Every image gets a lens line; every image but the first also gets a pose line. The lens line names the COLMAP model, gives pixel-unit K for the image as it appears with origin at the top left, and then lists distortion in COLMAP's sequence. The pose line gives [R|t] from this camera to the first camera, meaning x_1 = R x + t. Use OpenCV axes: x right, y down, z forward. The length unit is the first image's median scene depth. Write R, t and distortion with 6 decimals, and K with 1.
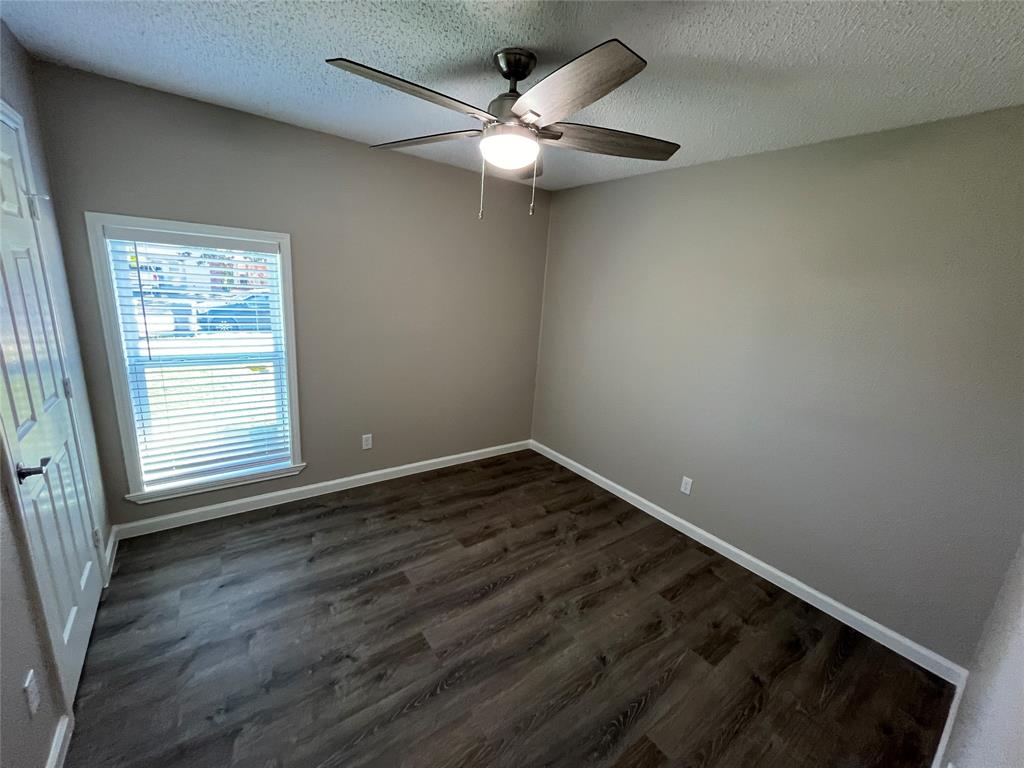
lens RADIAL K [[413.9, 0, 513.2], [0, 413.9, 384.8], [0, 0, 1]] dist [-0.002478, -0.000722]
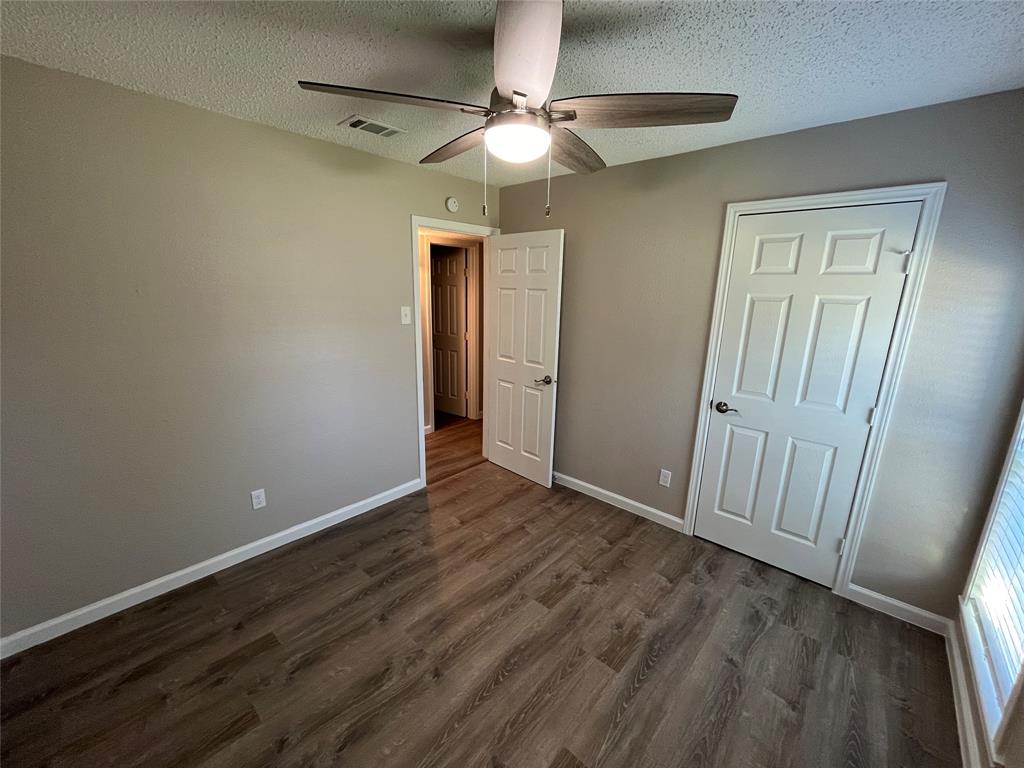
lens RADIAL K [[413.9, 0, 513.2], [0, 413.9, 384.8], [0, 0, 1]] dist [-0.002478, -0.000722]
pose [[-0.976281, -0.049680, -0.210732, 0.131014], [-0.139057, 0.889908, 0.434426, -0.389558], [0.165950, 0.453426, -0.875709, 1.622861]]
